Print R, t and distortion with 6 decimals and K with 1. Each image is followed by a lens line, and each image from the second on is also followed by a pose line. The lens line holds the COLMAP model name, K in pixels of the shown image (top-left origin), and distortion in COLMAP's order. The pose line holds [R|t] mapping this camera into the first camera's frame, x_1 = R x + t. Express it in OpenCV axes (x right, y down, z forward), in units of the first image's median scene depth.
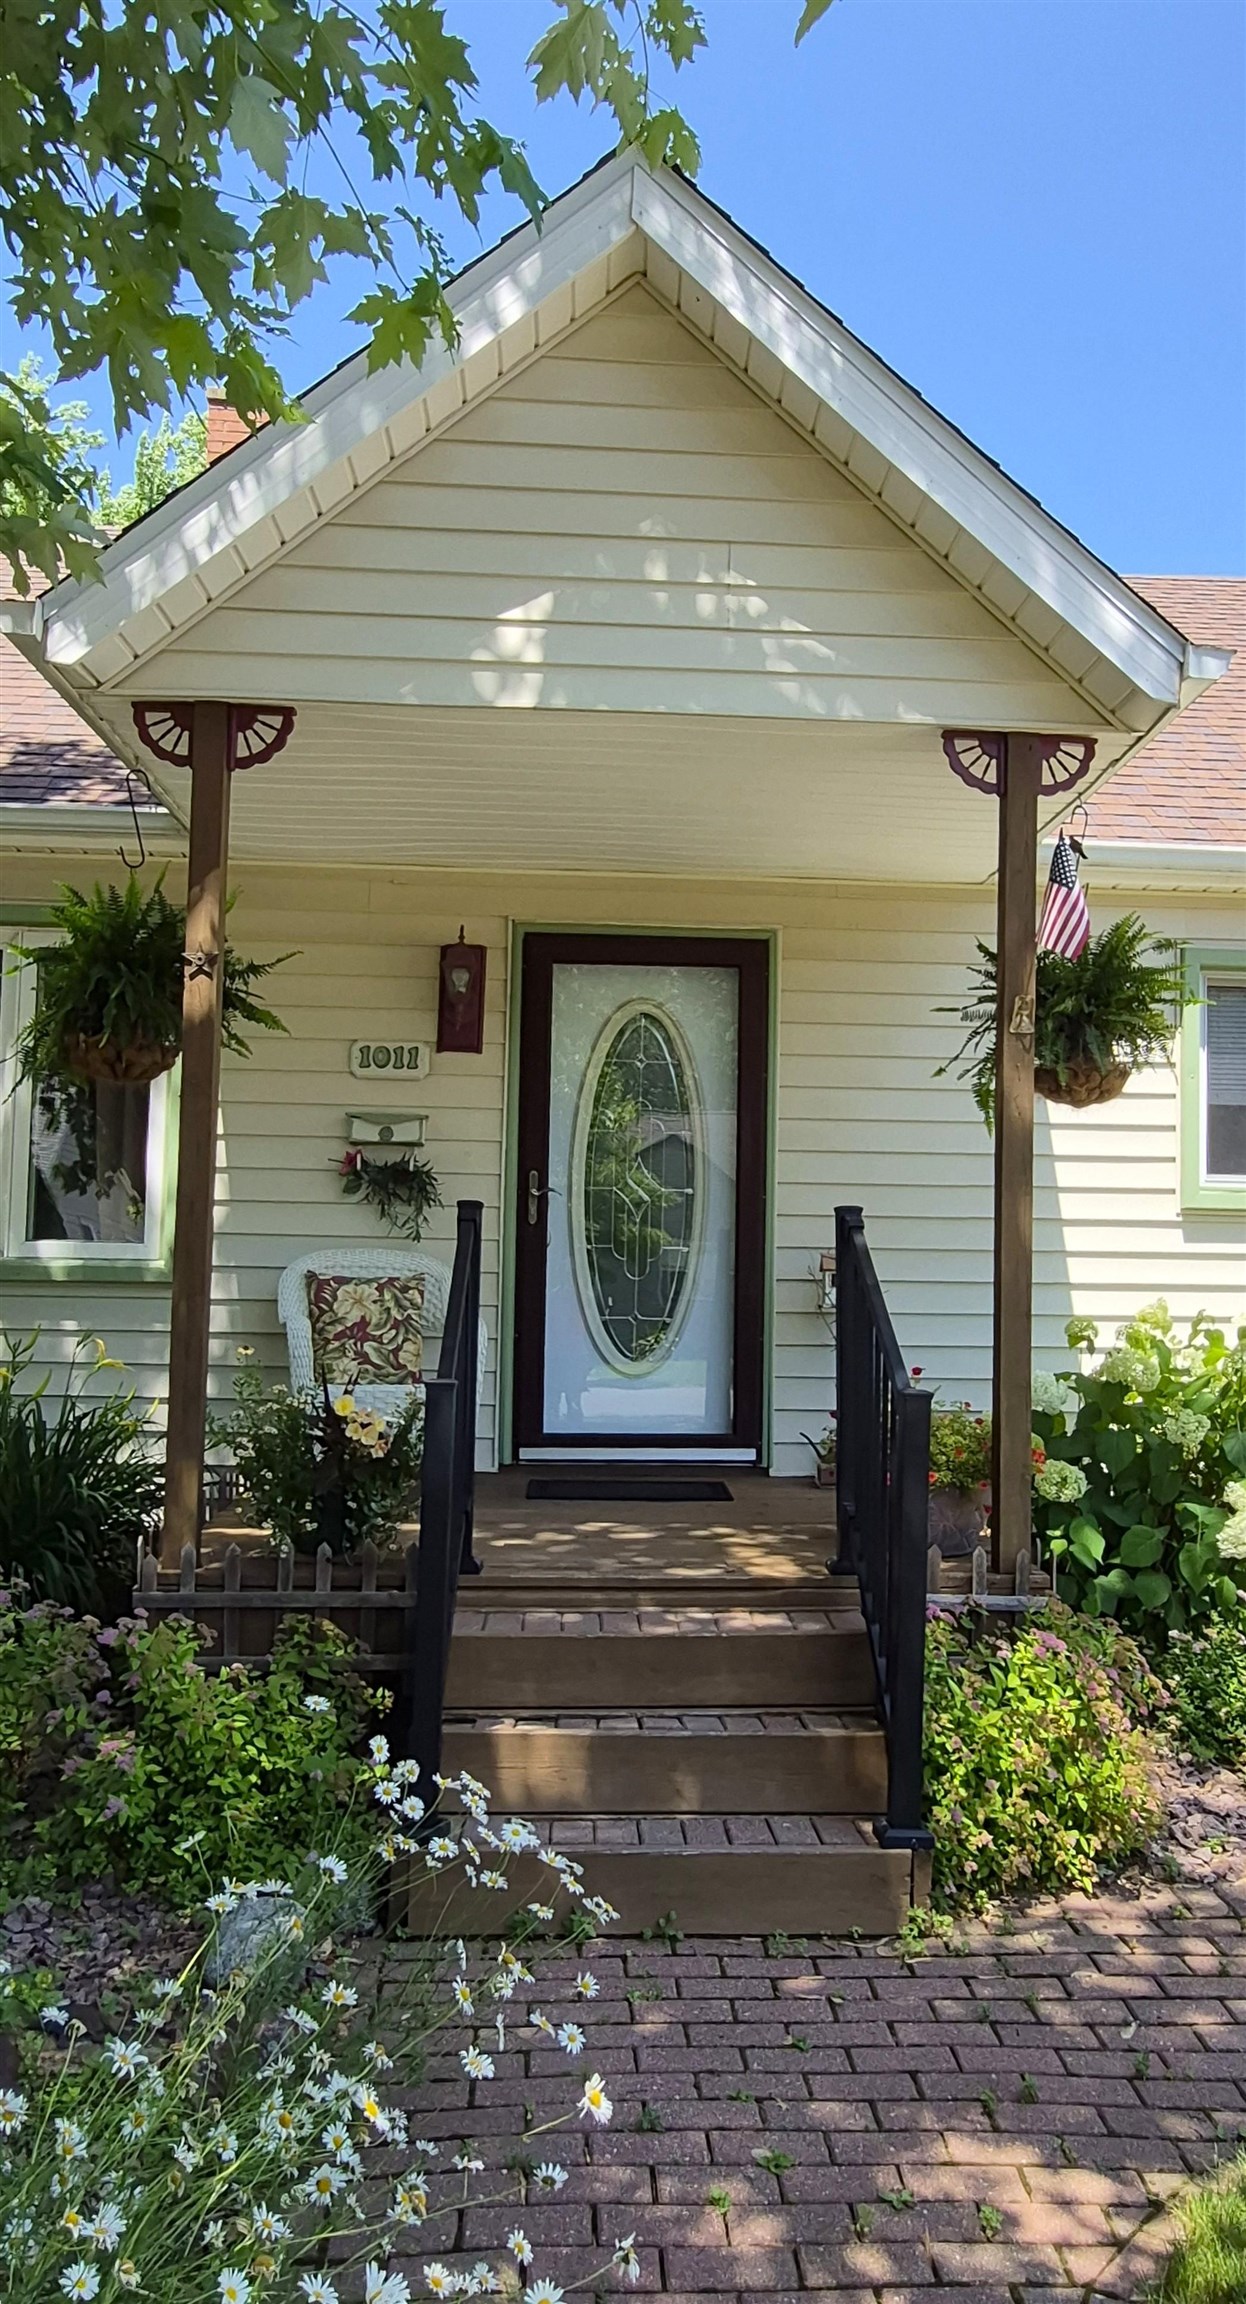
lens RADIAL K [[1722.5, 0, 628.3], [0, 1722.5, 1145.9], [0, 0, 1]] dist [-0.003386, -0.003347]
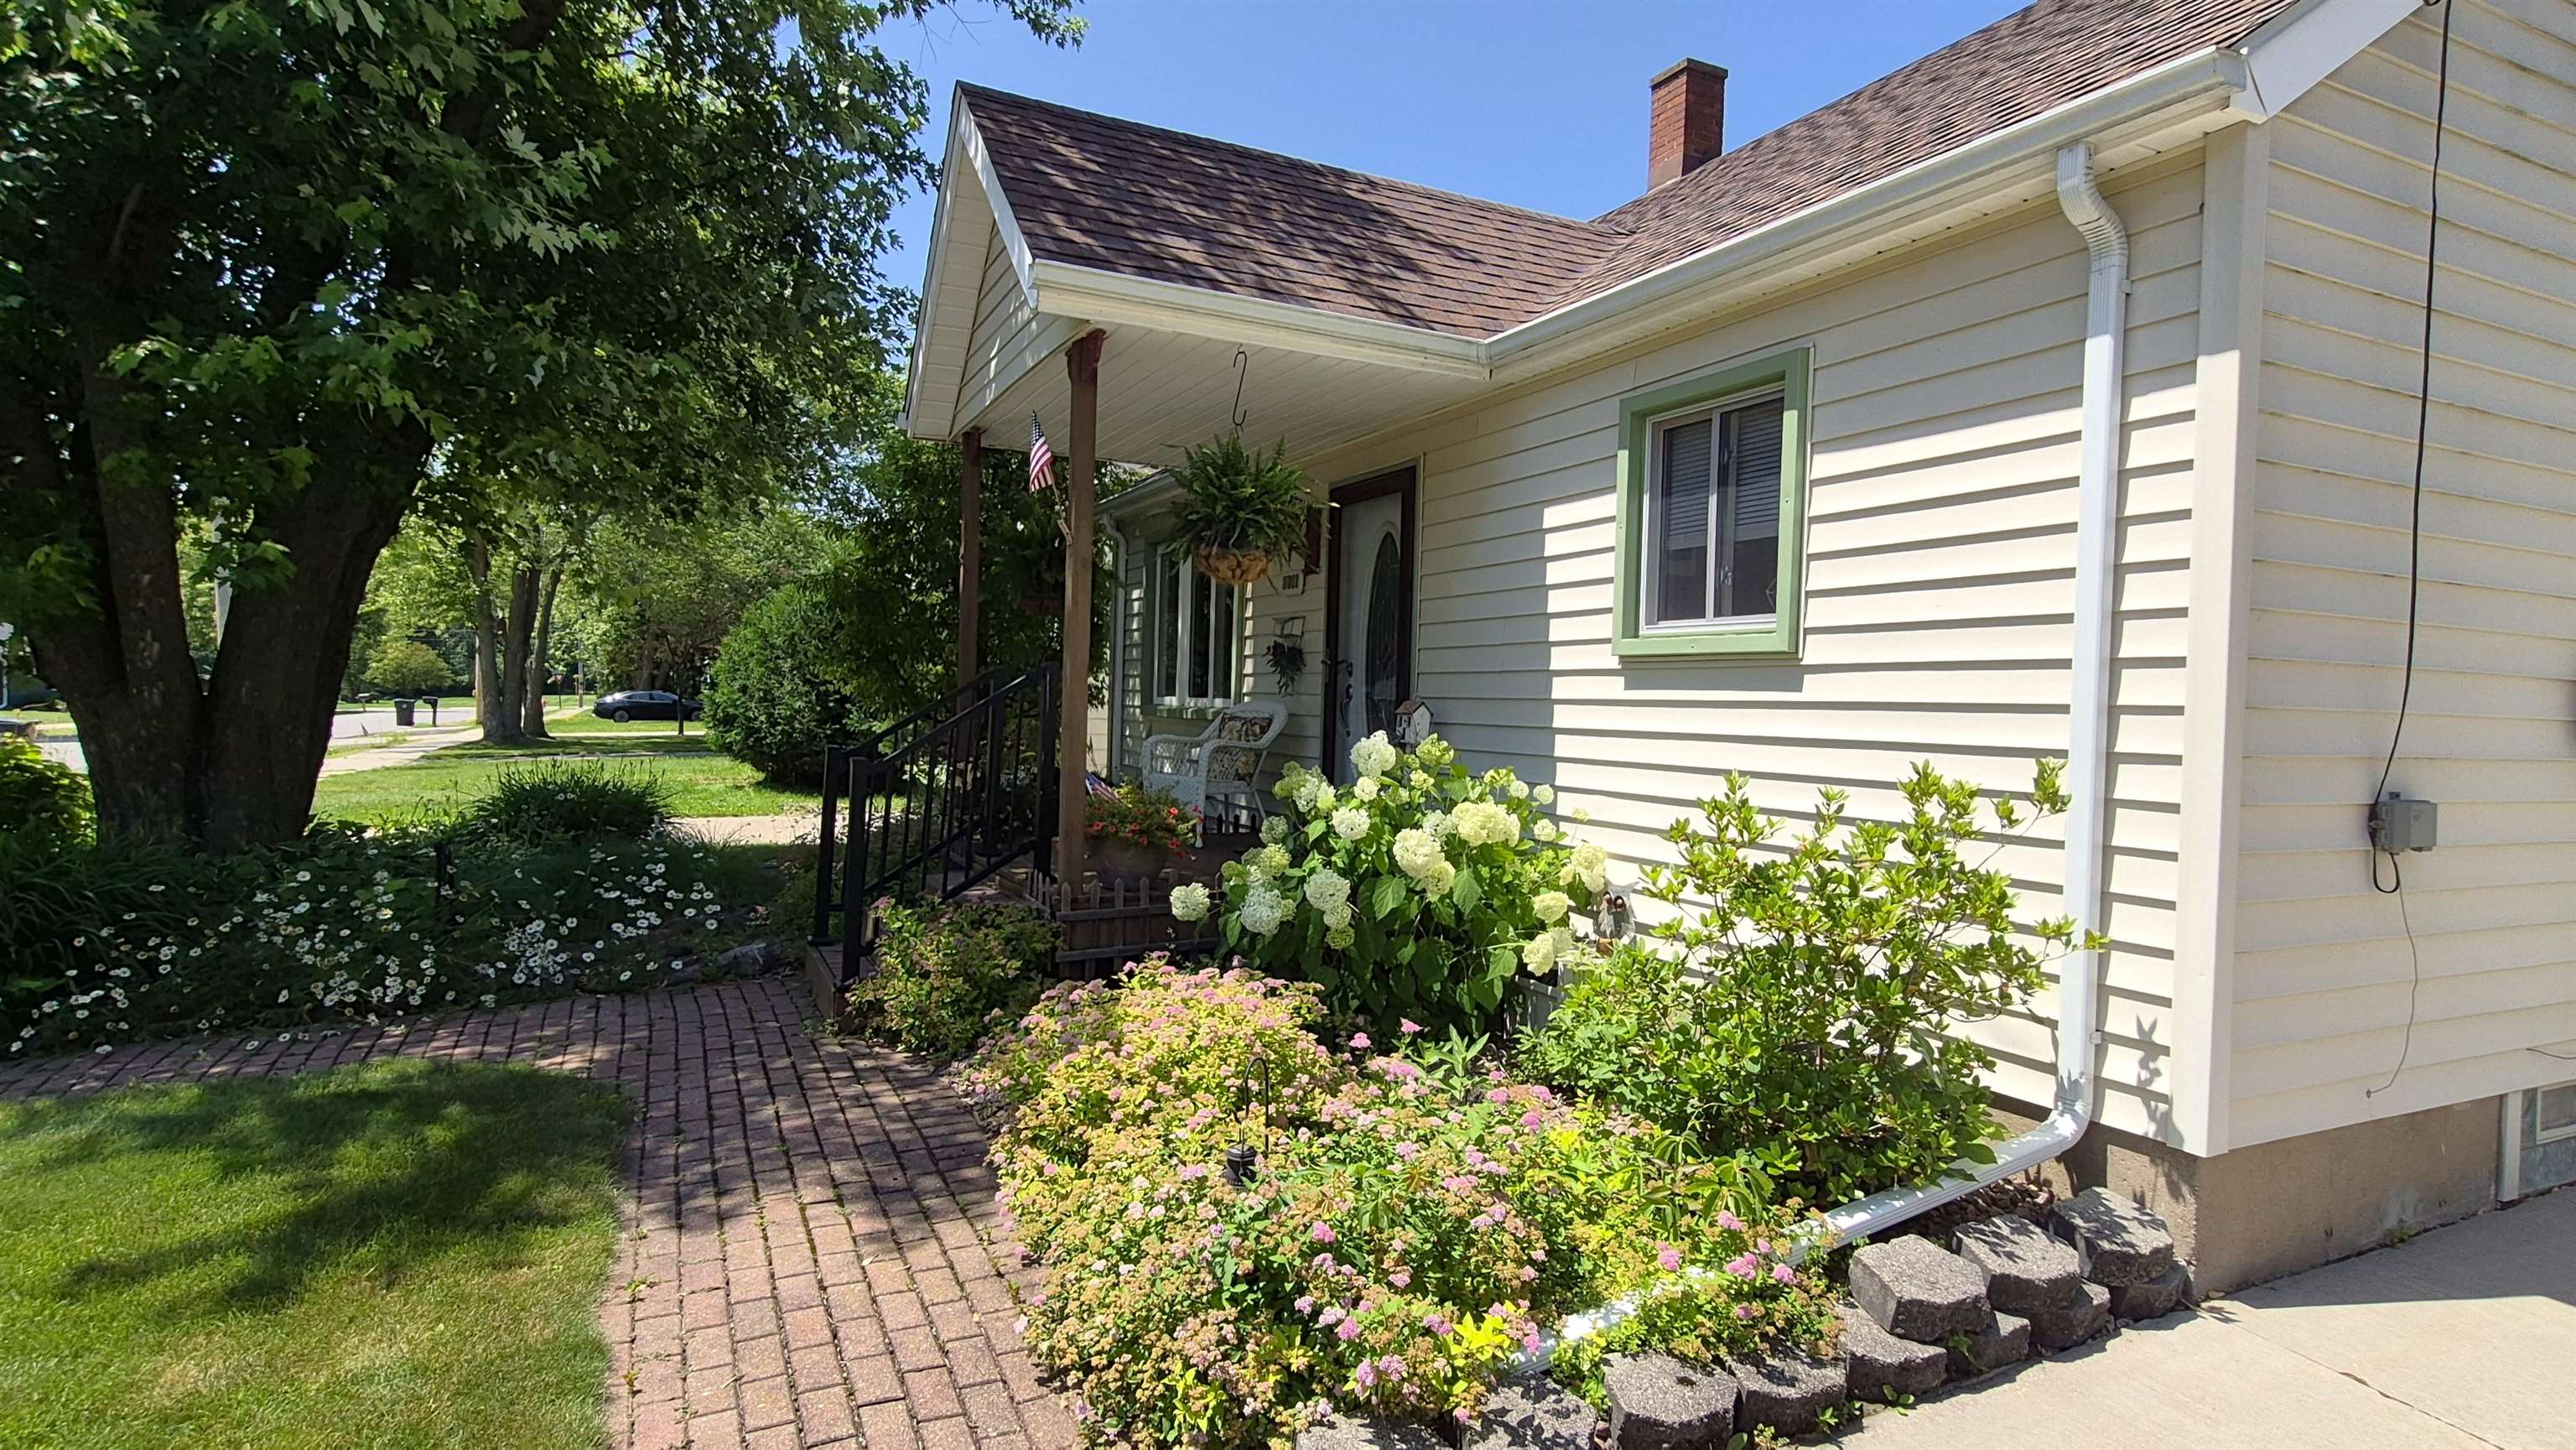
lens RADIAL K [[1303.5, 0, 1287.9], [0, 1303.5, 725.5], [0, 0, 1]] dist [-0.001372, -0.000061]
pose [[0.390343, 0.009379, -0.920622, 1.151478], [0.032932, 0.999166, 0.024143, 0.062421], [0.920080, -0.039742, 0.389709, 0.611839]]
